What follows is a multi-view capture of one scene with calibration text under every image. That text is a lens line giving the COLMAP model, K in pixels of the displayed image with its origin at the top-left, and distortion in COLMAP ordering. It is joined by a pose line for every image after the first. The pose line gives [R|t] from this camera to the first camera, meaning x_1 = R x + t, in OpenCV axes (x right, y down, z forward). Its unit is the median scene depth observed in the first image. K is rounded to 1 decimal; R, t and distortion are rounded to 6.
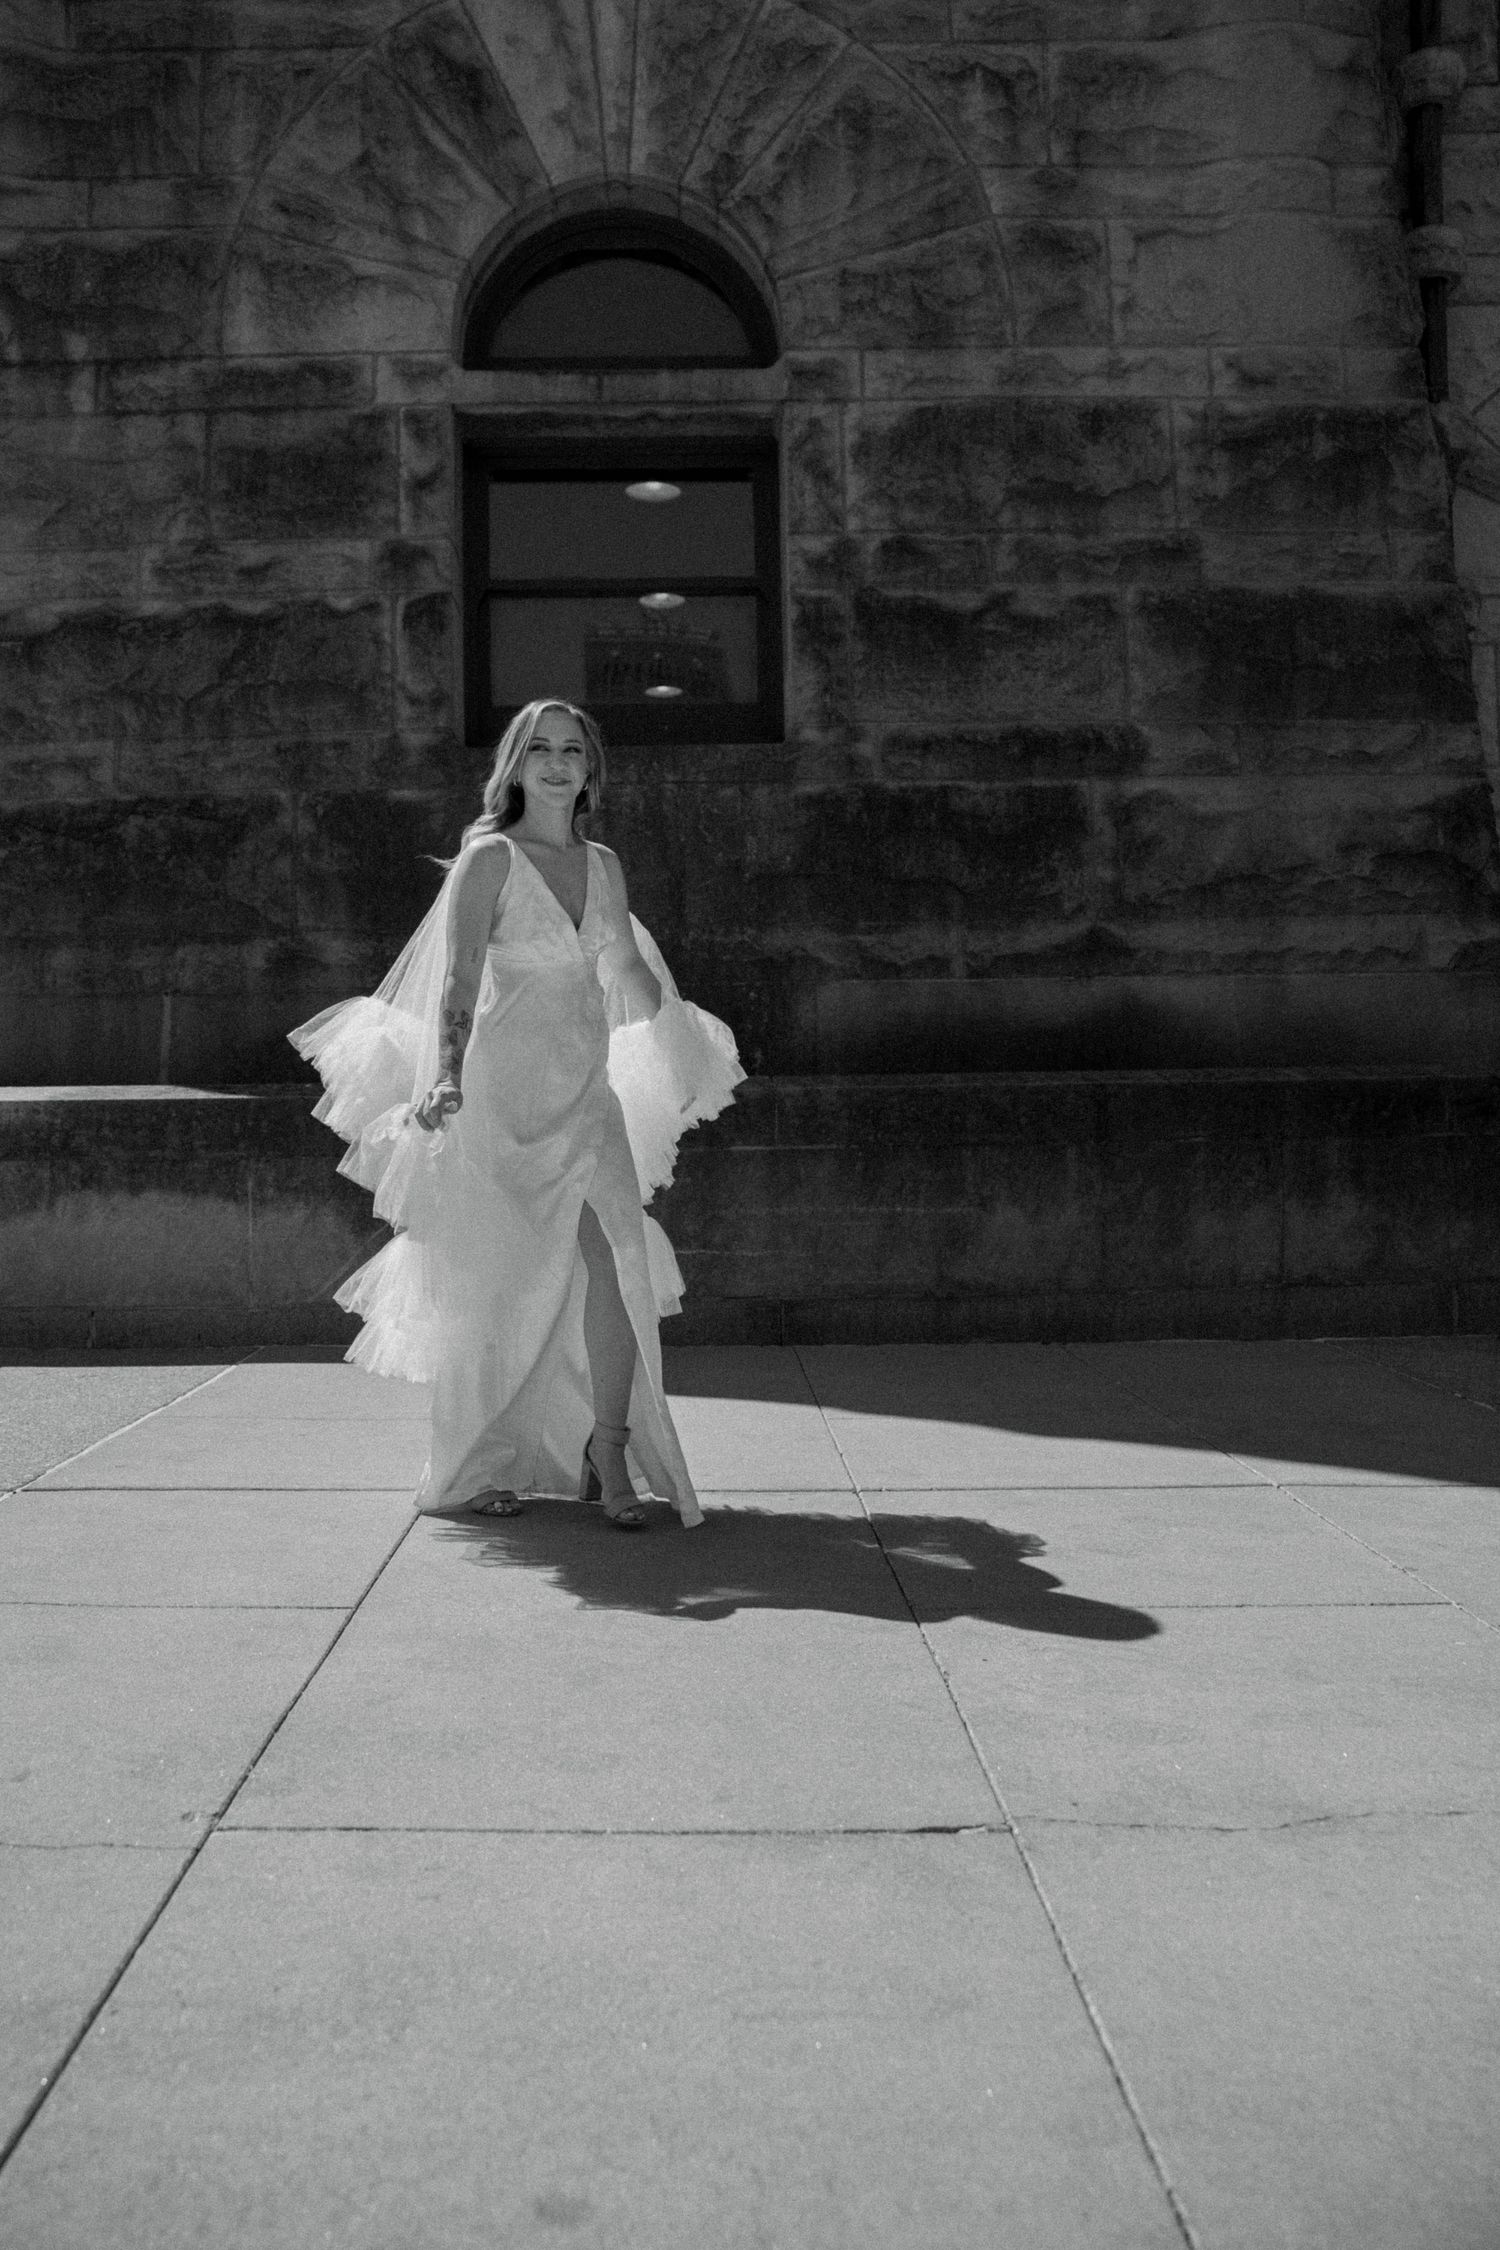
lens RADIAL K [[1795.4, 0, 688.7], [0, 1795.4, 1095.6], [0, 0, 1]] dist [-0.114825, 0.127733]
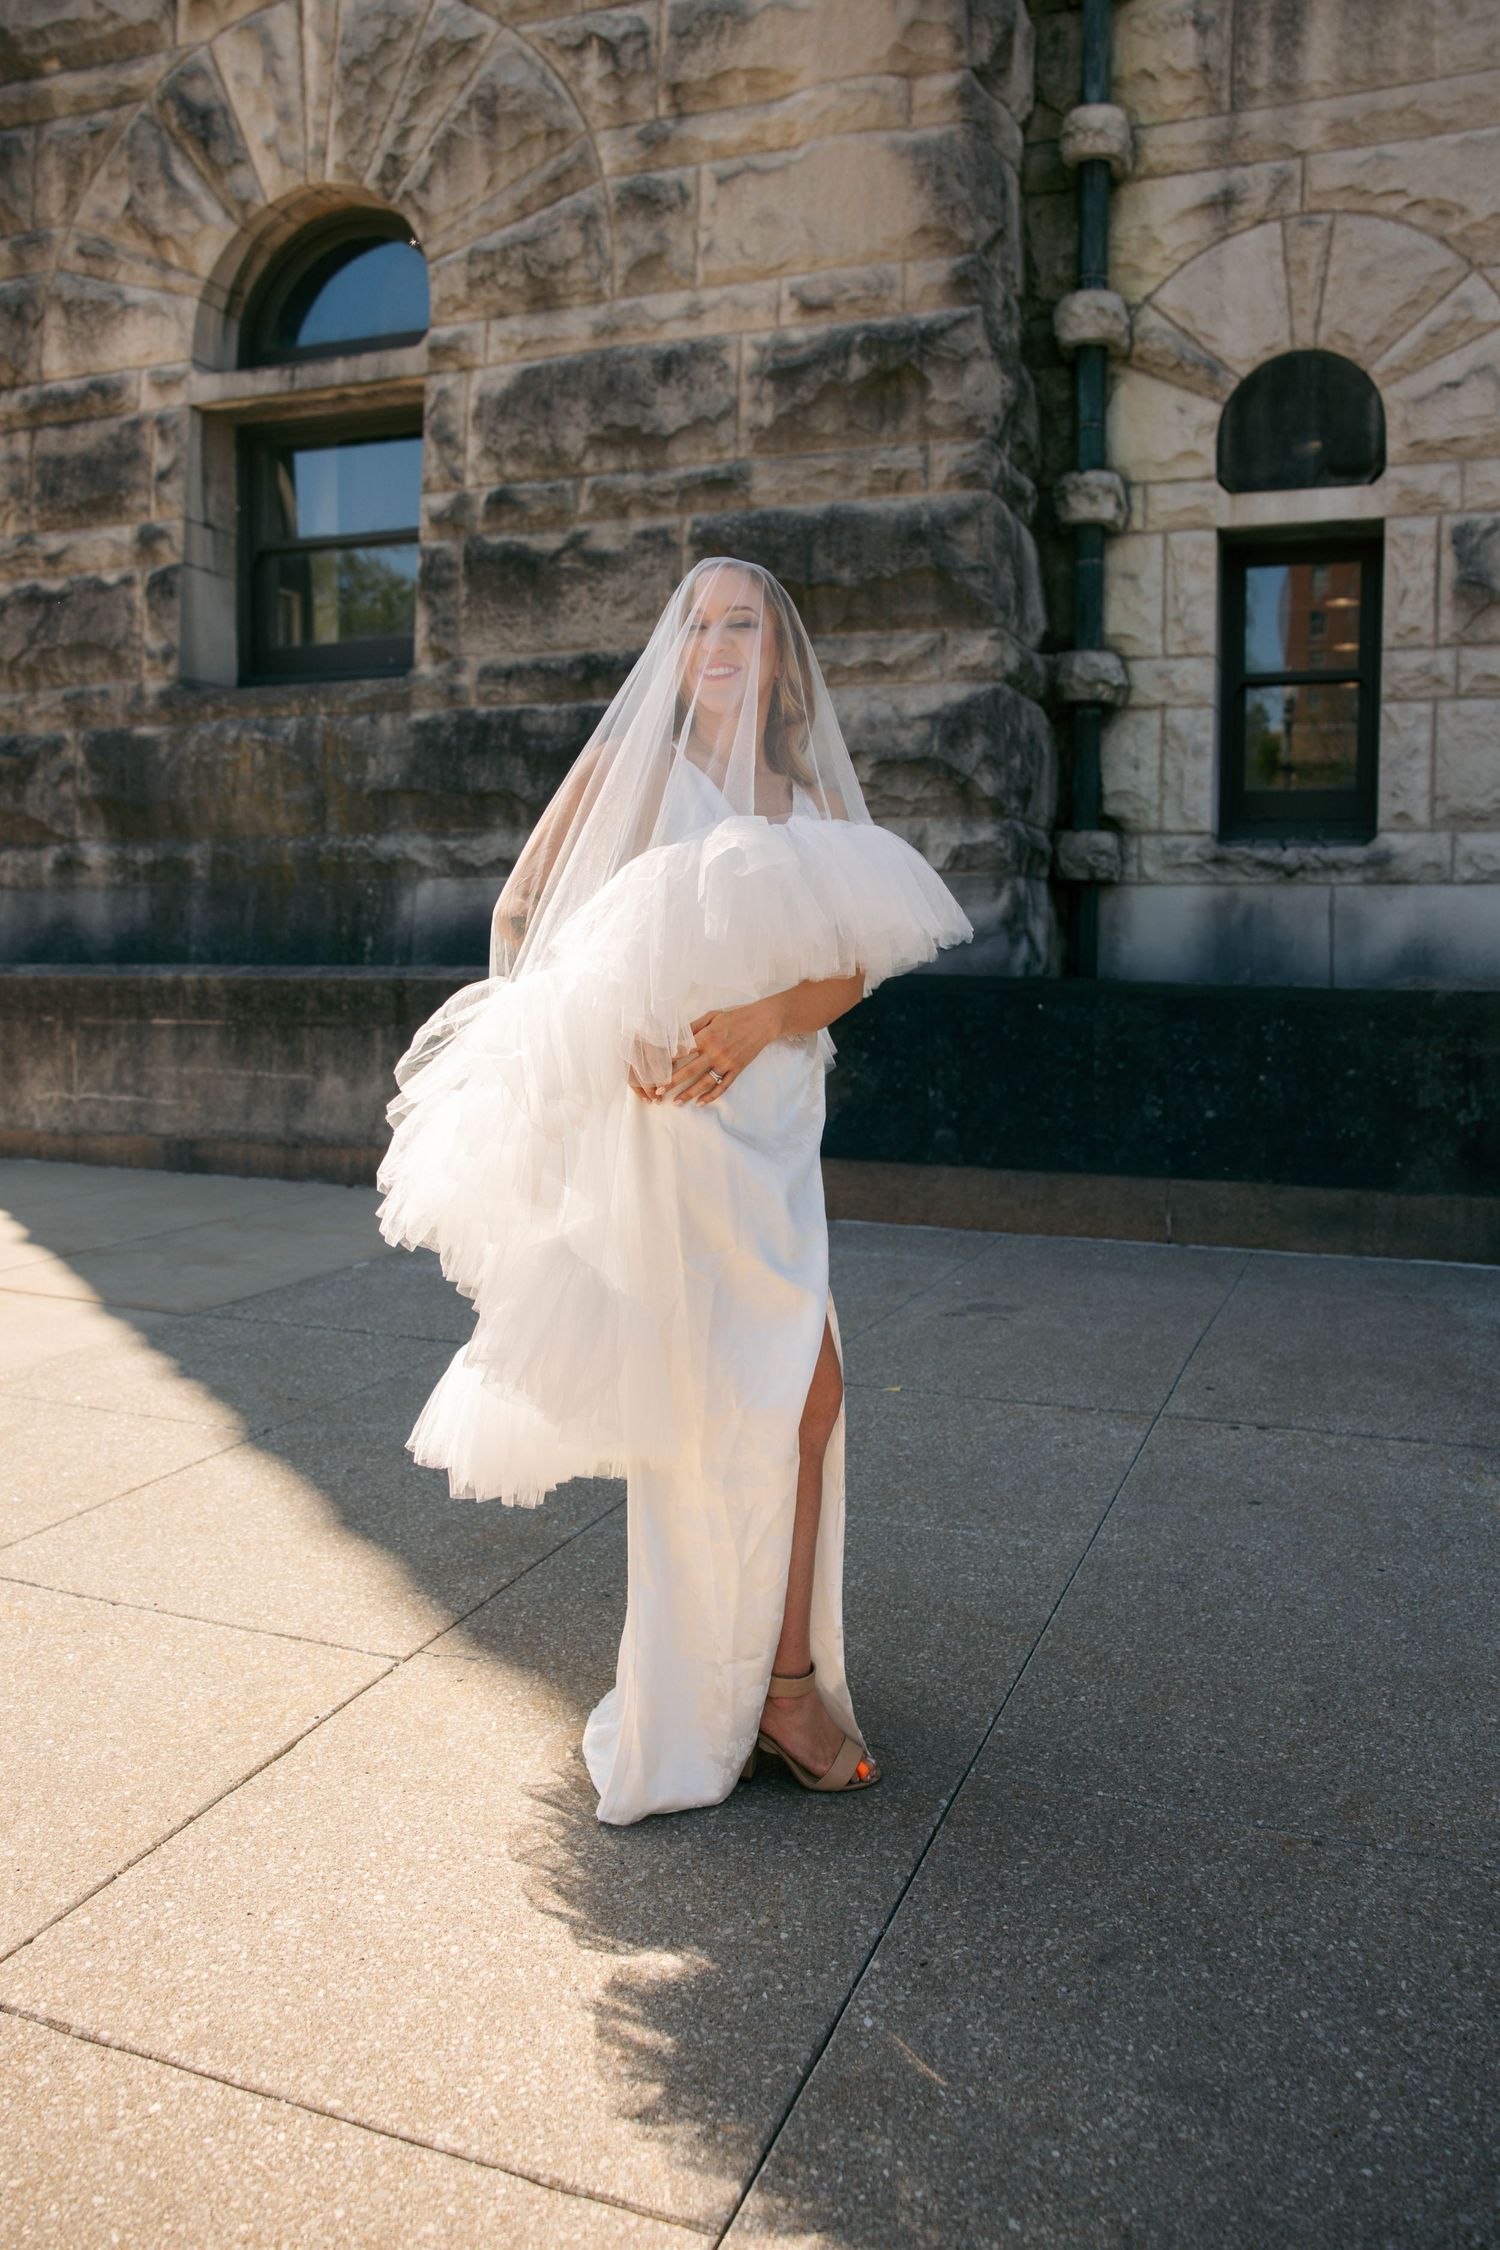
lens RADIAL K [[1782.1, 0, 738.0], [0, 1782.1, 1121.9], [0, 0, 1]] dist [-0.117606, 0.124573]
pose [[0.932270, 0.056917, -0.357257, 0.685322], [-0.018118, 0.993652, 0.111026, -0.037304], [0.361309, -0.097034, 0.927384, -0.035121]]
